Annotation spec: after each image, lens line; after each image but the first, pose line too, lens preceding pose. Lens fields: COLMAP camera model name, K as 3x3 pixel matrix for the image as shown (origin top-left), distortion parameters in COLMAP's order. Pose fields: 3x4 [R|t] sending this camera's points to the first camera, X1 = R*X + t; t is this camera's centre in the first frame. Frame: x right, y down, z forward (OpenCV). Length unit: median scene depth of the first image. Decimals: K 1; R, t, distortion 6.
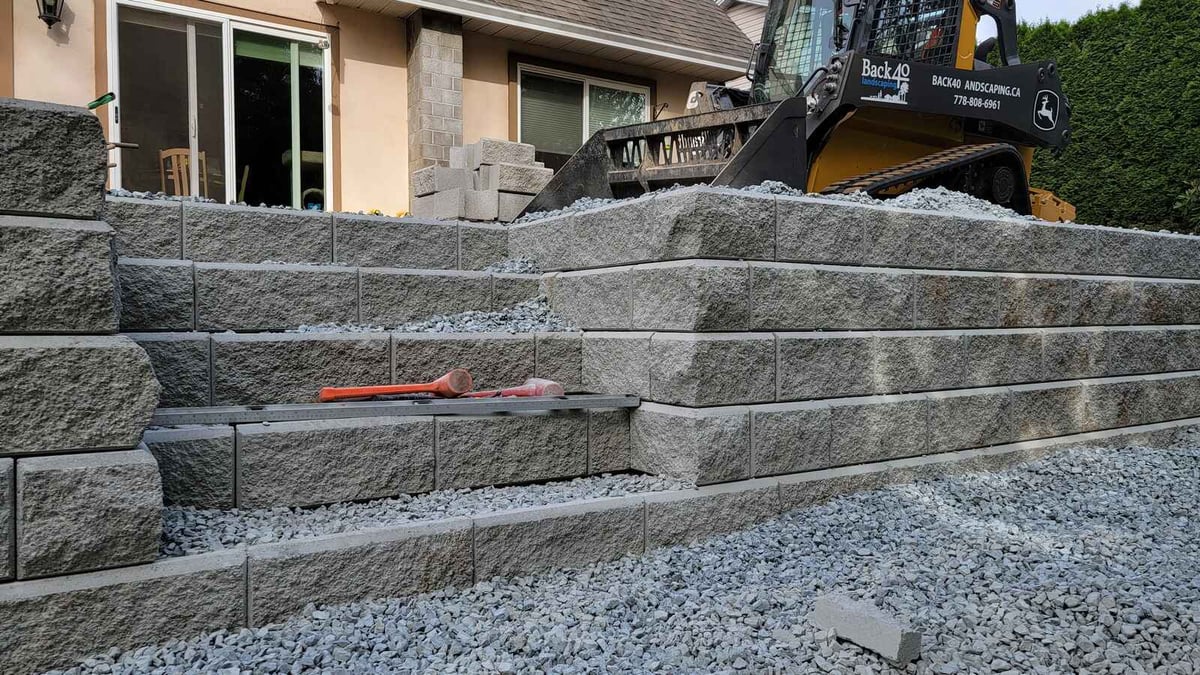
lens RADIAL K [[837.2, 0, 599.6], [0, 837.2, 341.3], [0, 0, 1]] dist [0.063317, -0.042508]
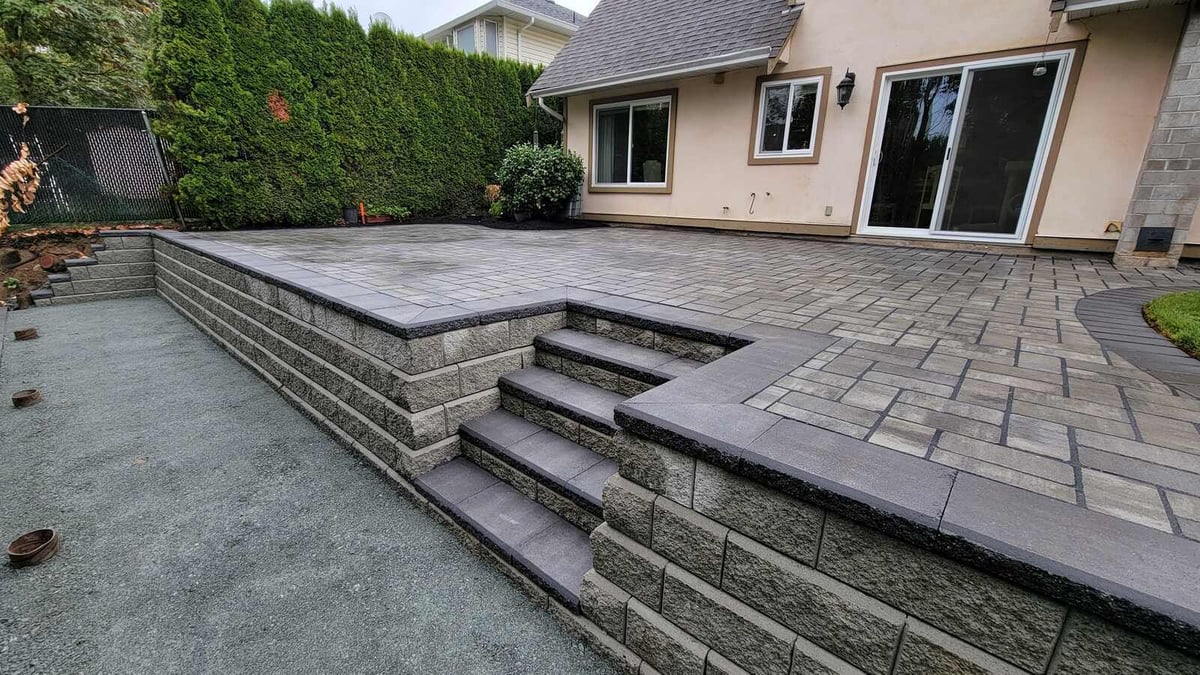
lens RADIAL K [[490.7, 0, 593.6], [0, 490.7, 343.2], [0, 0, 1]] dist [-0.003951, -0.000158]
pose [[0.259764, 0.279813, -0.924244, 0.712789], [-0.048354, 0.959668, 0.276948, -0.476361], [0.964461, -0.027250, 0.262817, 0.741976]]
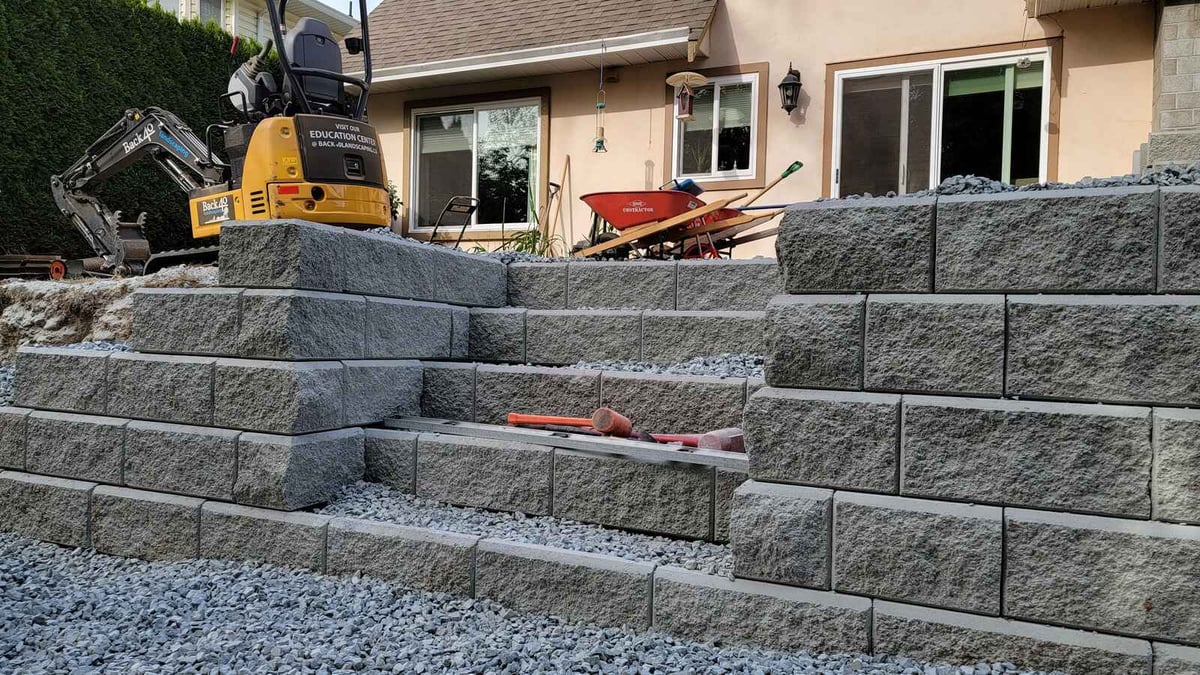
lens RADIAL K [[837.2, 0, 604.4], [0, 837.2, 342.4], [0, 0, 1]] dist [0.063317, -0.042508]
pose [[0.538446, 0.015970, -0.842509, 0.669281], [-0.050748, 0.998620, -0.013504, -0.032212], [0.841131, 0.050027, 0.538513, 0.411052]]
